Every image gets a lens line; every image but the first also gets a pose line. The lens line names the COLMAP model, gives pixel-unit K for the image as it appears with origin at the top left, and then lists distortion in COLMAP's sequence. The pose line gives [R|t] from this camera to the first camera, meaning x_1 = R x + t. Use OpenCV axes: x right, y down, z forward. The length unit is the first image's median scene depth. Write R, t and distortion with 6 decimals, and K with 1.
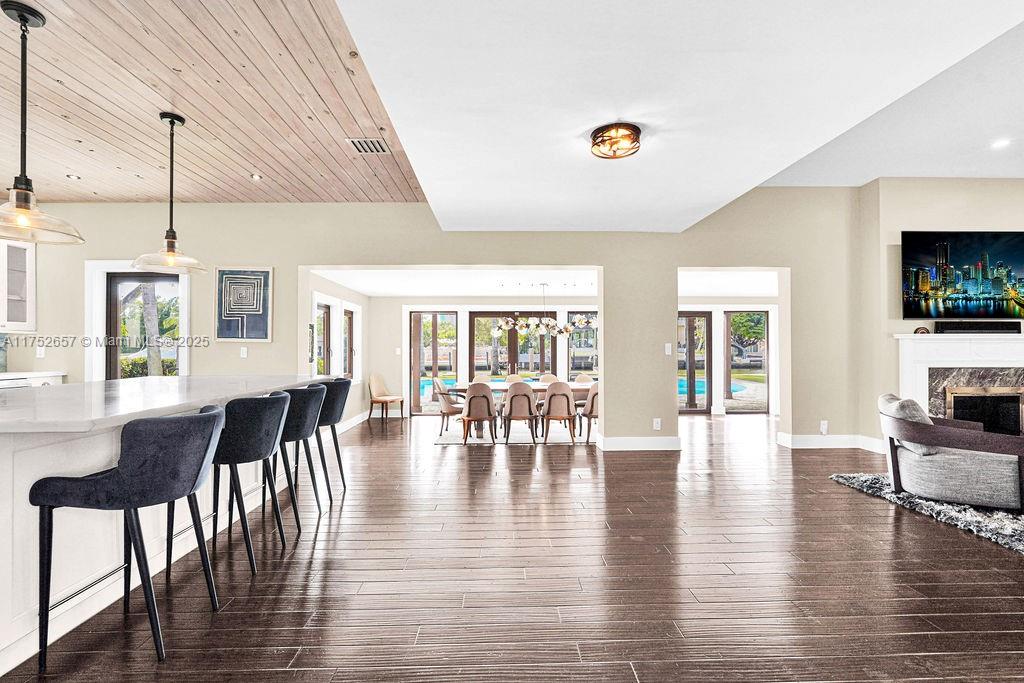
lens RADIAL K [[459.7, 0, 508.1], [0, 459.7, 338.9], [0, 0, 1]] dist [-0.013298, 0.005292]
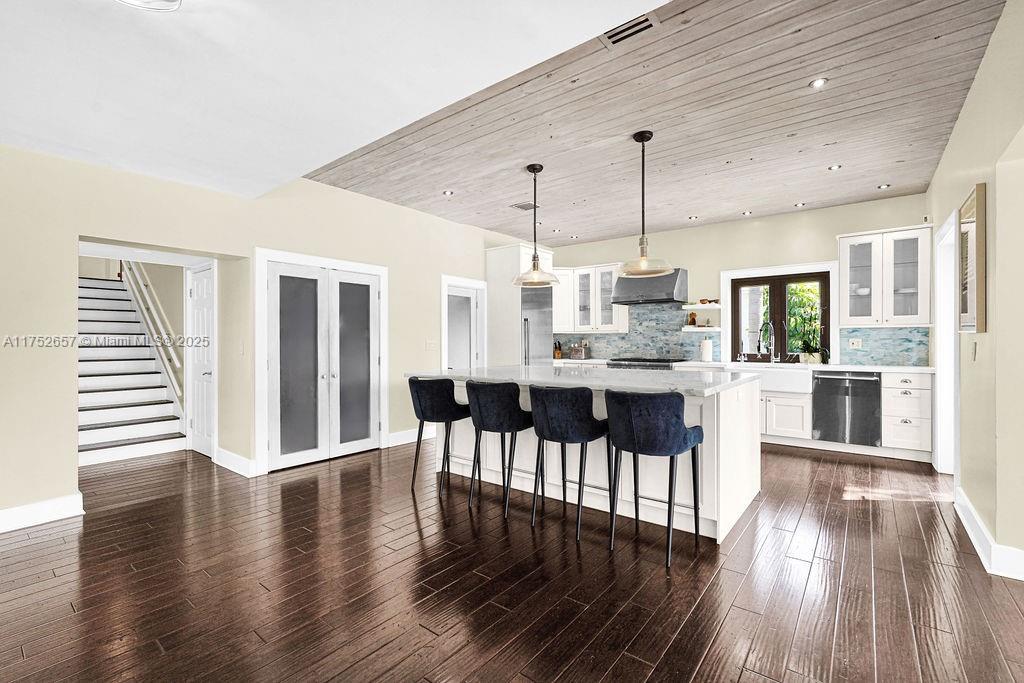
lens RADIAL K [[459.7, 0, 514.3], [0, 459.7, 341.2], [0, 0, 1]] dist [-0.013298, 0.005292]
pose [[-0.636836, 0.002674, -0.770995, 0.211039], [0.018589, 0.999757, -0.011886, 0.013293], [0.770775, -0.021902, -0.636731, 0.972295]]
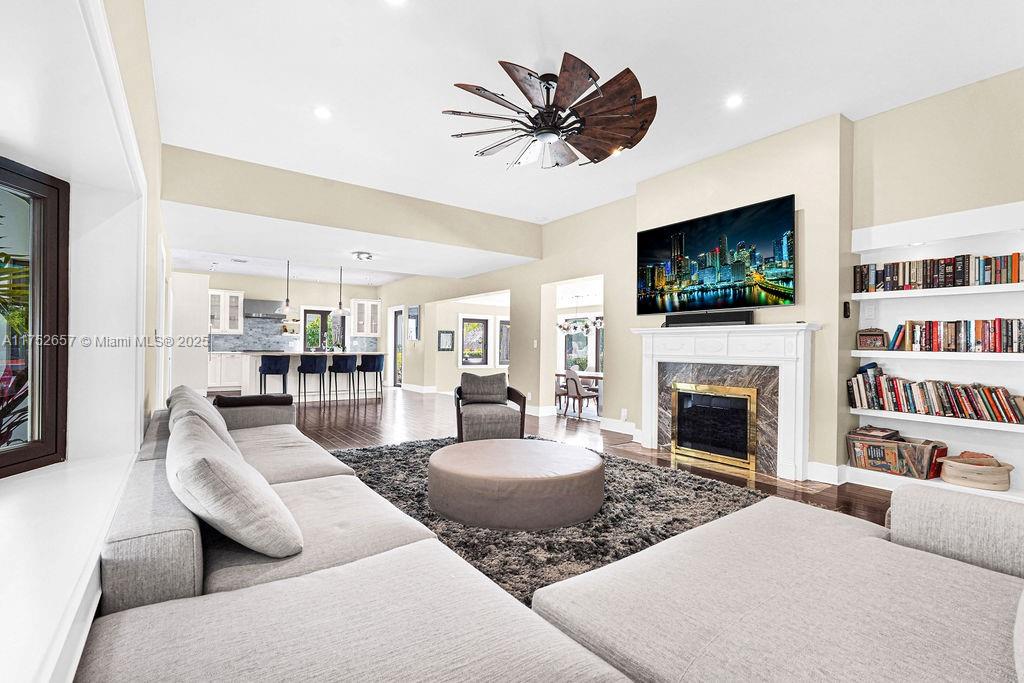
lens RADIAL K [[459.7, 0, 511.4], [0, 459.7, 348.0], [0, 0, 1]] dist [-0.013298, 0.005292]
pose [[0.565045, 0.009042, -0.825011, 1.556947], [0.002084, 0.999921, 0.012387, 0.018152], [0.825058, -0.008718, 0.564982, 0.151093]]
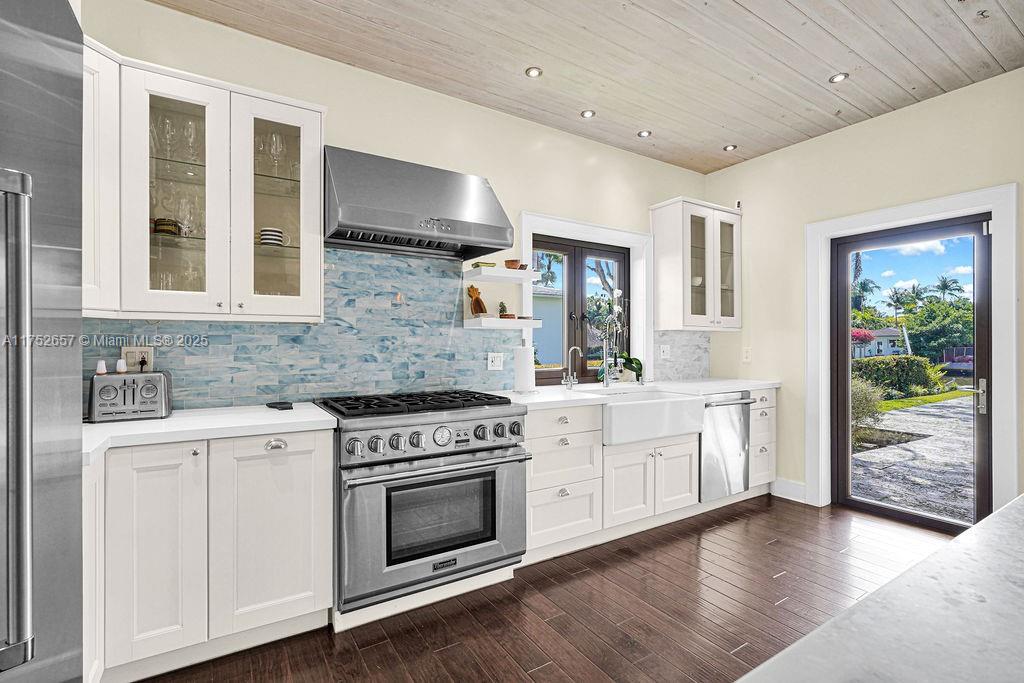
lens RADIAL K [[459.7, 0, 513.4], [0, 459.7, 344.2], [0, 0, 1]] dist [-0.013298, 0.005292]
pose [[0.505419, 0.008310, -0.862834, -0.572807], [0.012290, 0.999783, 0.016828, -0.007727], [0.862786, -0.019109, 0.505208, 0.269924]]
